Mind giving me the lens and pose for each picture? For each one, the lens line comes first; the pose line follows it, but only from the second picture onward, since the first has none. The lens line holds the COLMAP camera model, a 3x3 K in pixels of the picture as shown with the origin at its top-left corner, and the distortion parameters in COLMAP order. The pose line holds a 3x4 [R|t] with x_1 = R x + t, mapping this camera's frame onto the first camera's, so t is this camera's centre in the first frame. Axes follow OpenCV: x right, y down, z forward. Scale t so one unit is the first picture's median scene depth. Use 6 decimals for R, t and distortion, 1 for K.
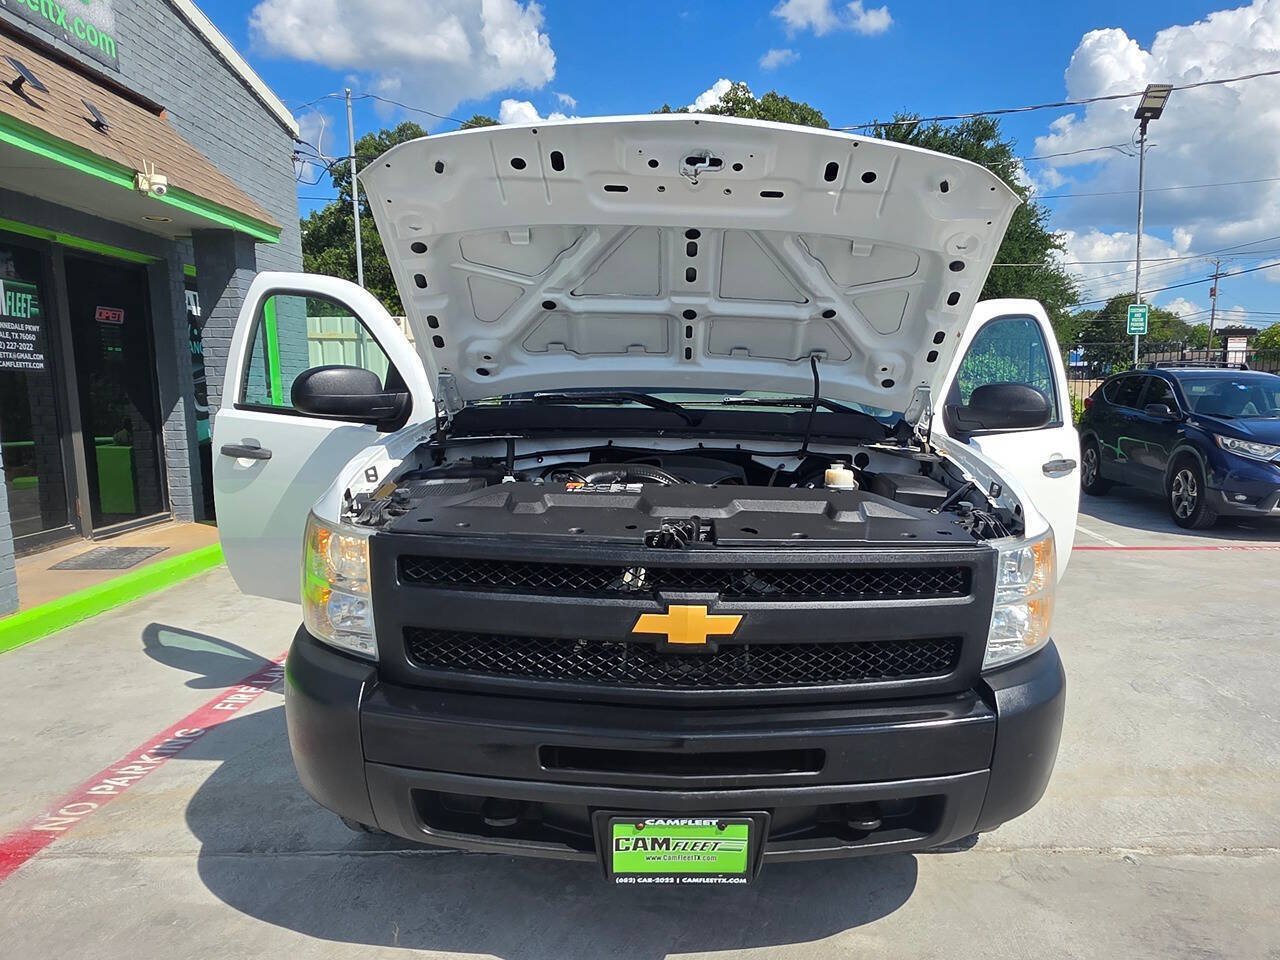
lens RADIAL K [[889.6, 0, 713.1], [0, 889.6, 517.7], [0, 0, 1]] dist [0.013330, -0.014412]
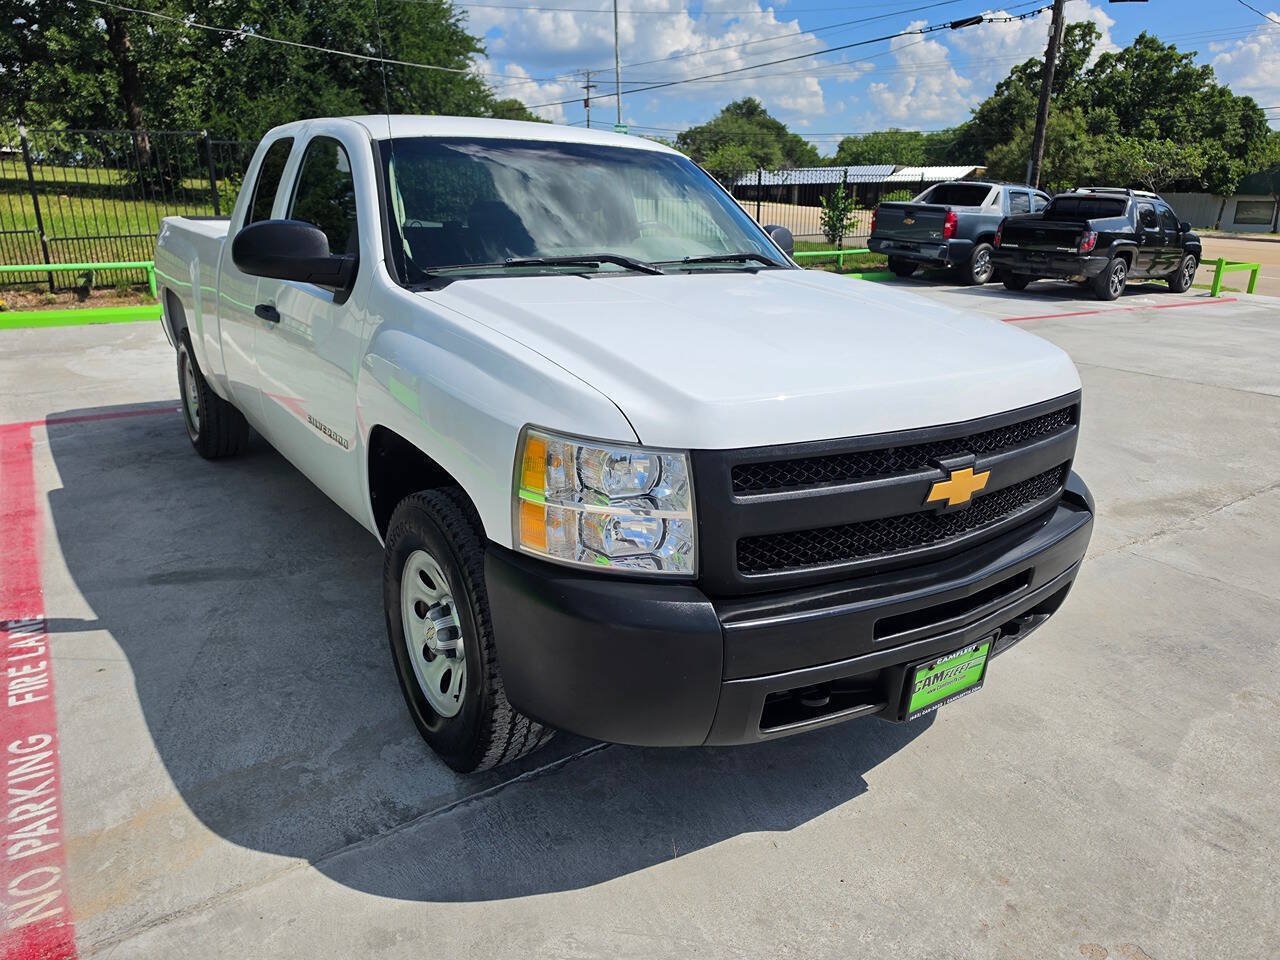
lens RADIAL K [[889.6, 0, 635.1], [0, 889.6, 457.0], [0, 0, 1]] dist [0.013330, -0.014412]
pose [[0.843177, -0.153792, 0.515171, -0.807460], [0.077020, 0.982883, 0.167358, -0.116943], [-0.532092, -0.101434, 0.840589, 0.232986]]
